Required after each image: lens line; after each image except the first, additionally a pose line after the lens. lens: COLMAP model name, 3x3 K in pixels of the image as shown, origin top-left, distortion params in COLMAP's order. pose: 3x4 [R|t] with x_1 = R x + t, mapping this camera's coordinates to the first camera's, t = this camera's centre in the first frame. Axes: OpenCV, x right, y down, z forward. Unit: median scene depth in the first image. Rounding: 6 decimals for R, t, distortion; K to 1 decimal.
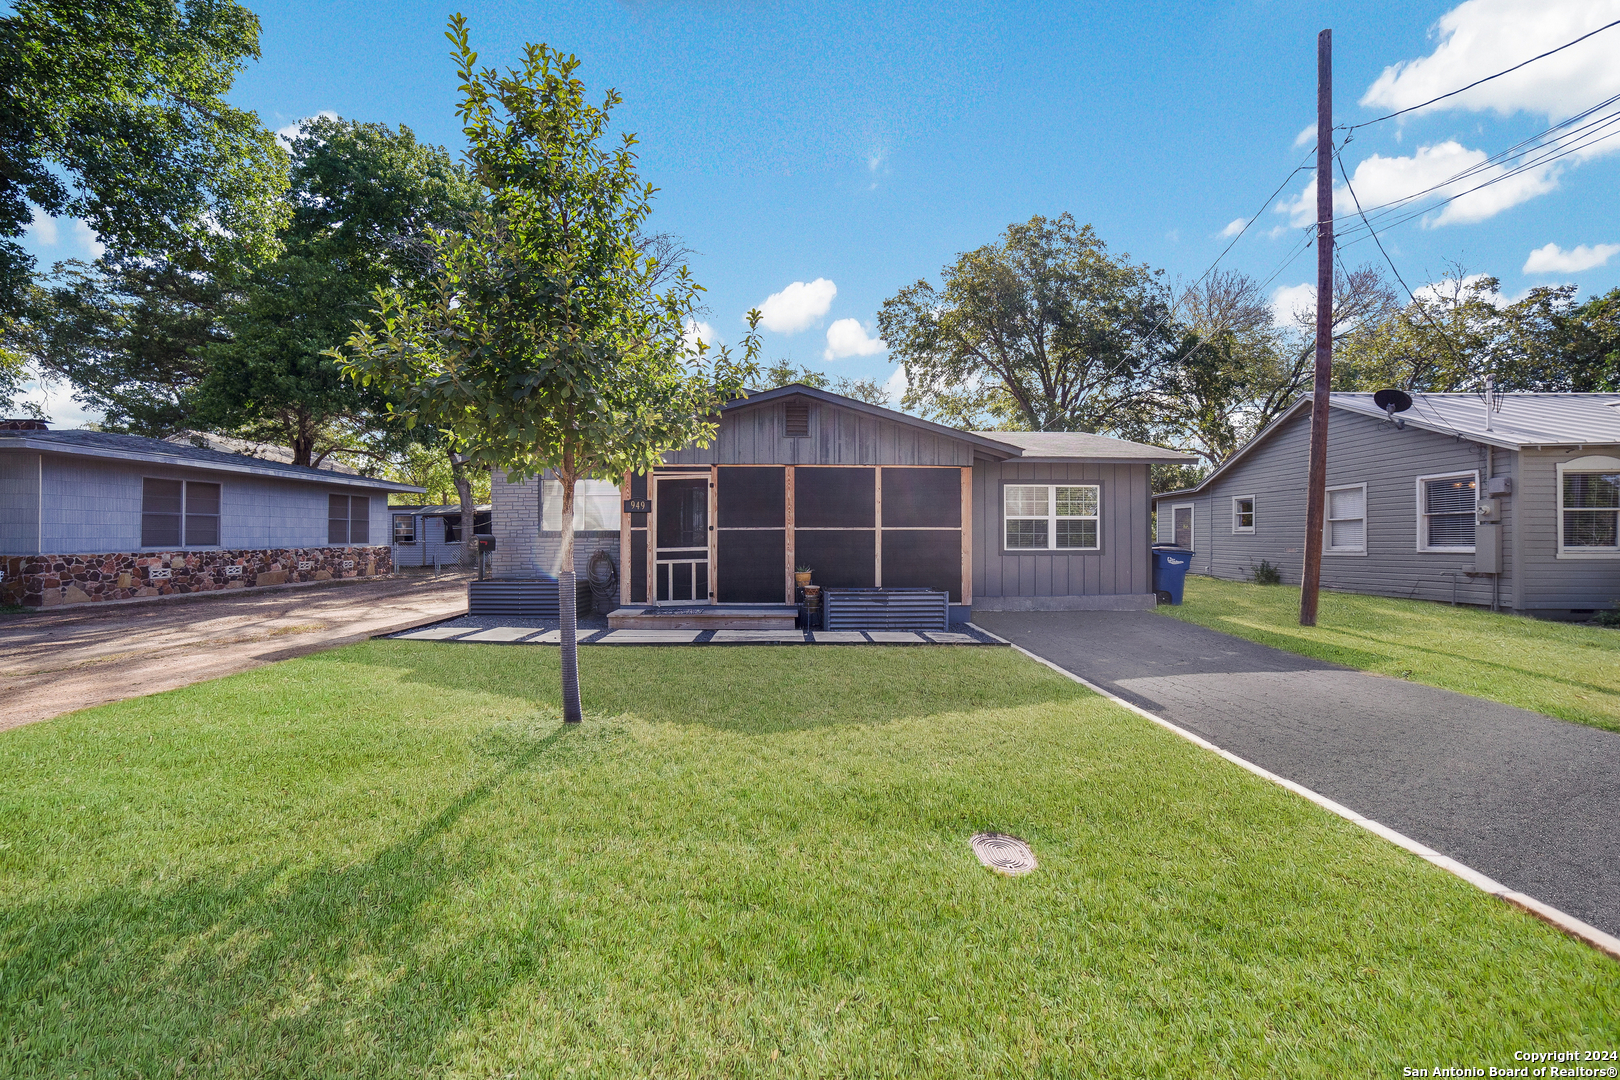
lens RADIAL K [[653.4, 0, 808.3], [0, 653.4, 532.6], [0, 0, 1]] dist [-0.086199, 0.031974]
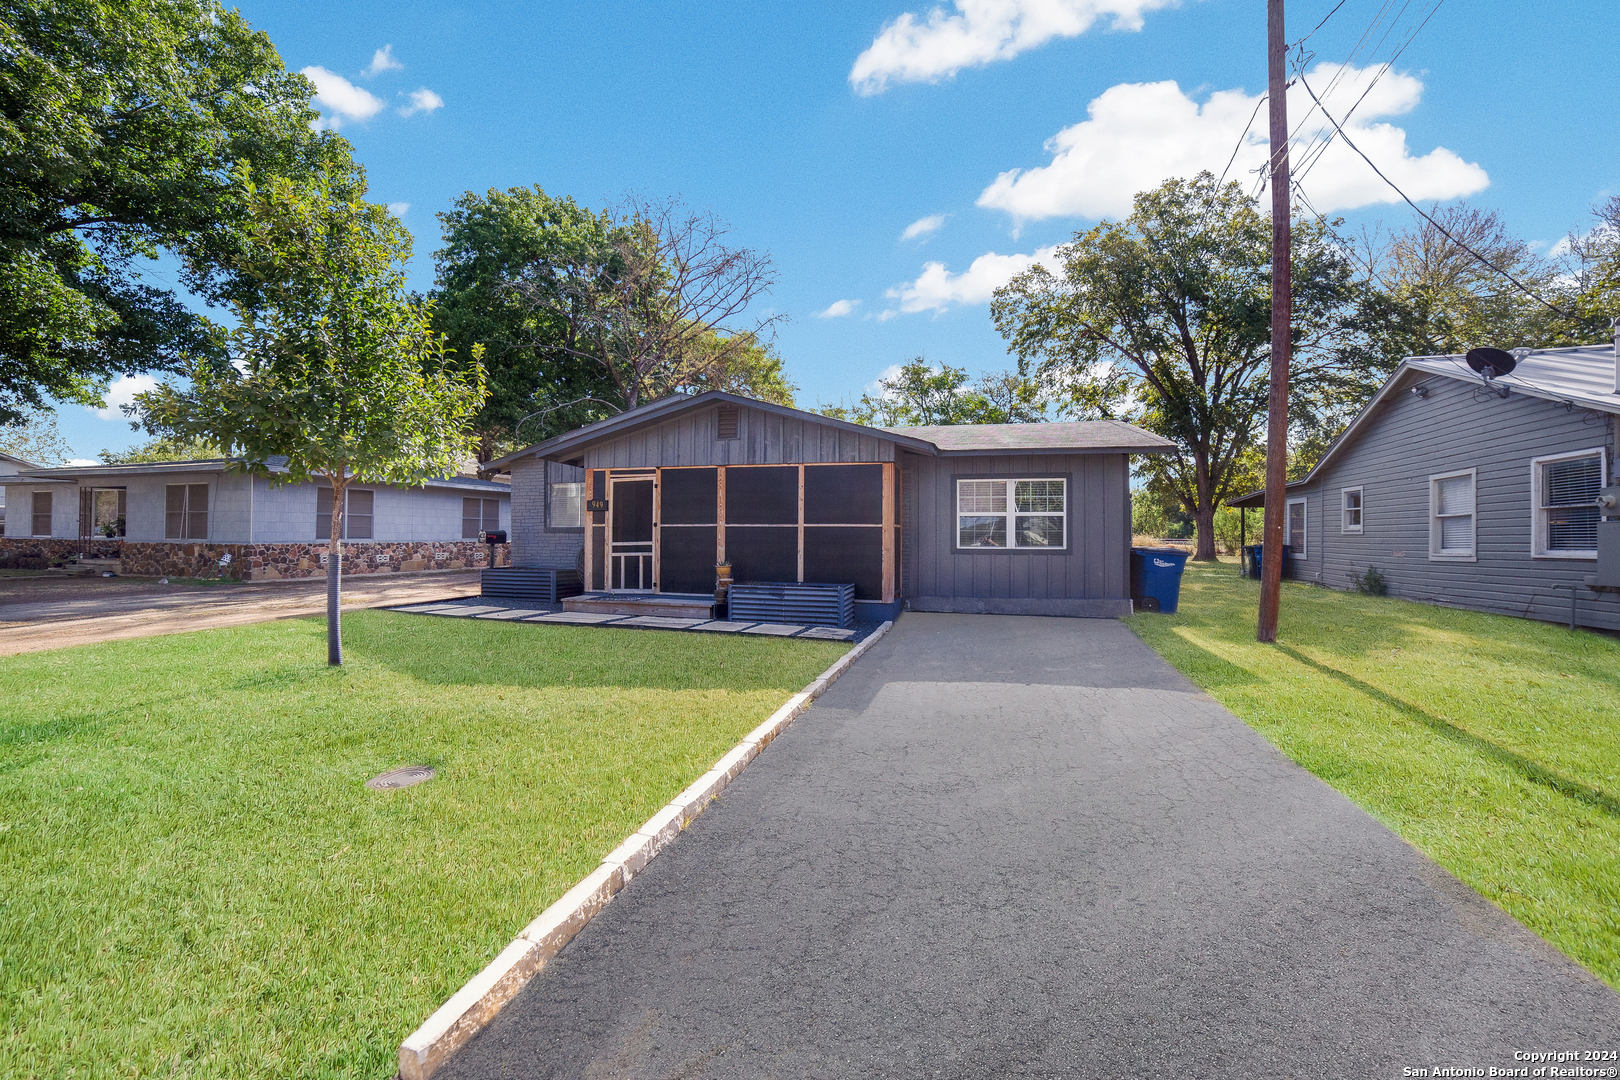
lens RADIAL K [[657.4, 0, 806.3], [0, 657.4, 531.4], [0, 0, 1]] dist [-0.089692, 0.032900]
pose [[0.955258, 0.003681, -0.295752, 0.375029], [-0.004236, 0.999990, -0.001235, 0.004348], [0.295744, 0.002433, 0.955264, 0.010258]]
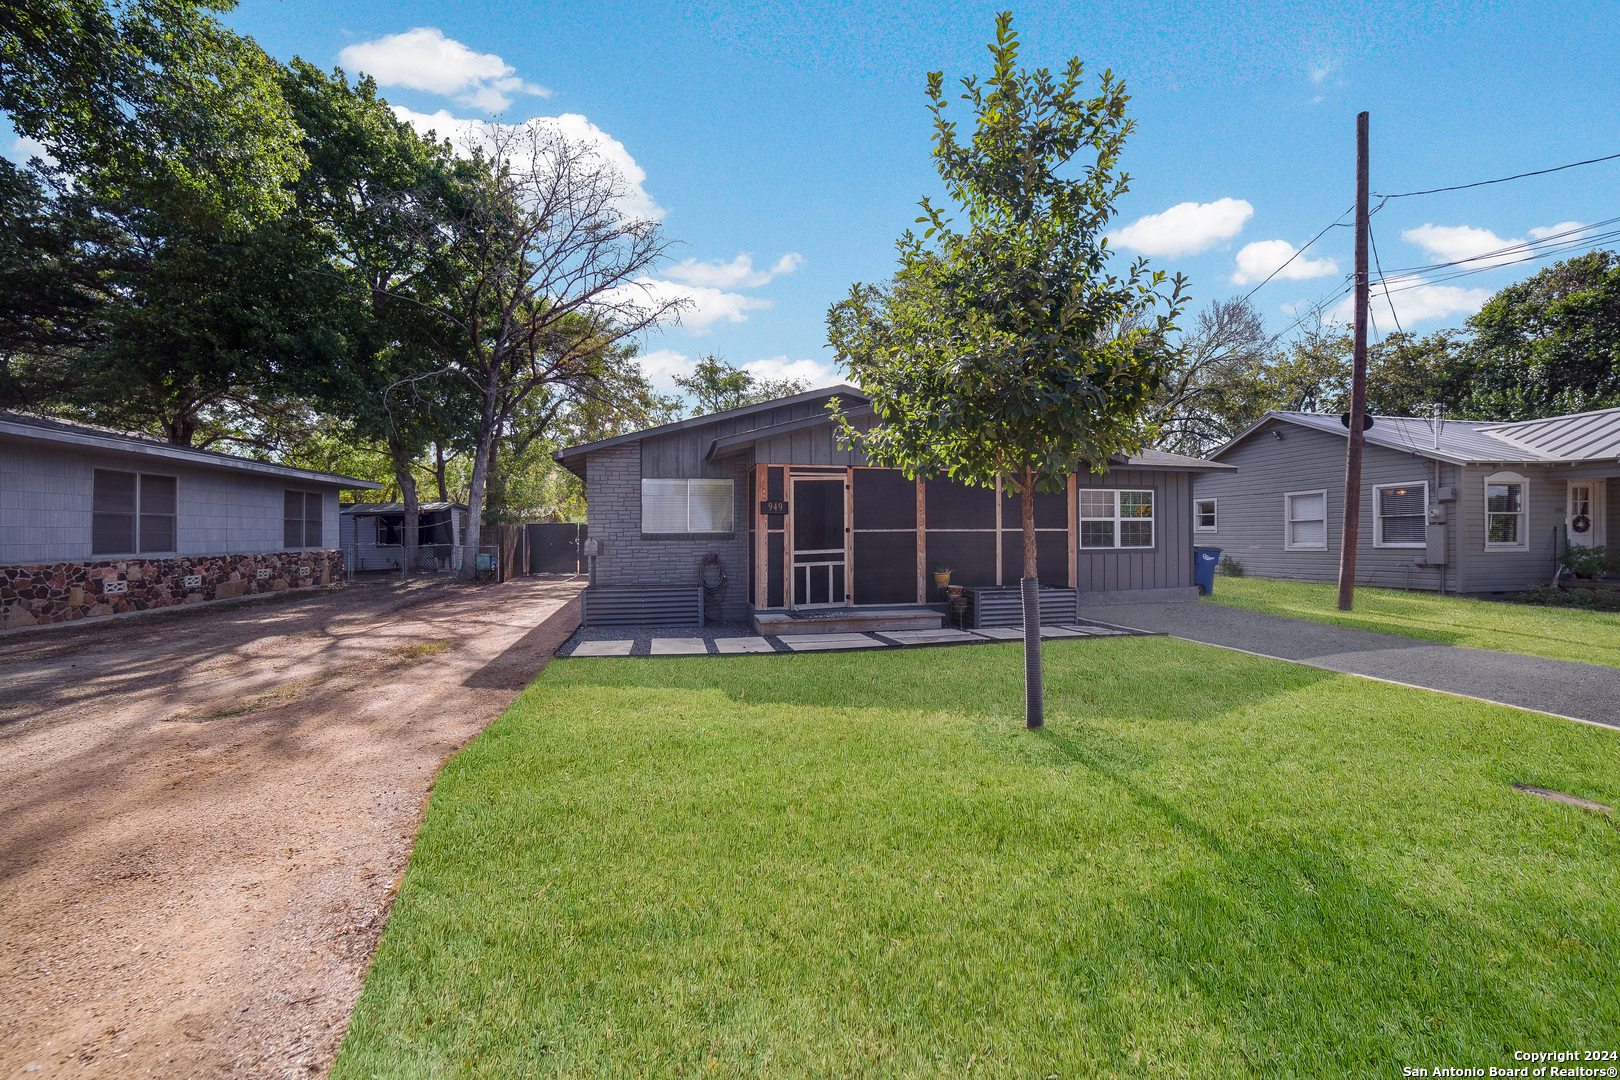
lens RADIAL K [[657.4, 0, 806.3], [0, 657.4, 531.4], [0, 0, 1]] dist [-0.089692, 0.032900]
pose [[0.980488, -0.003508, 0.196549, -0.358727], [0.003298, 0.999994, 0.001393, -0.005575], [-0.196553, -0.000718, 0.980493, 0.025999]]
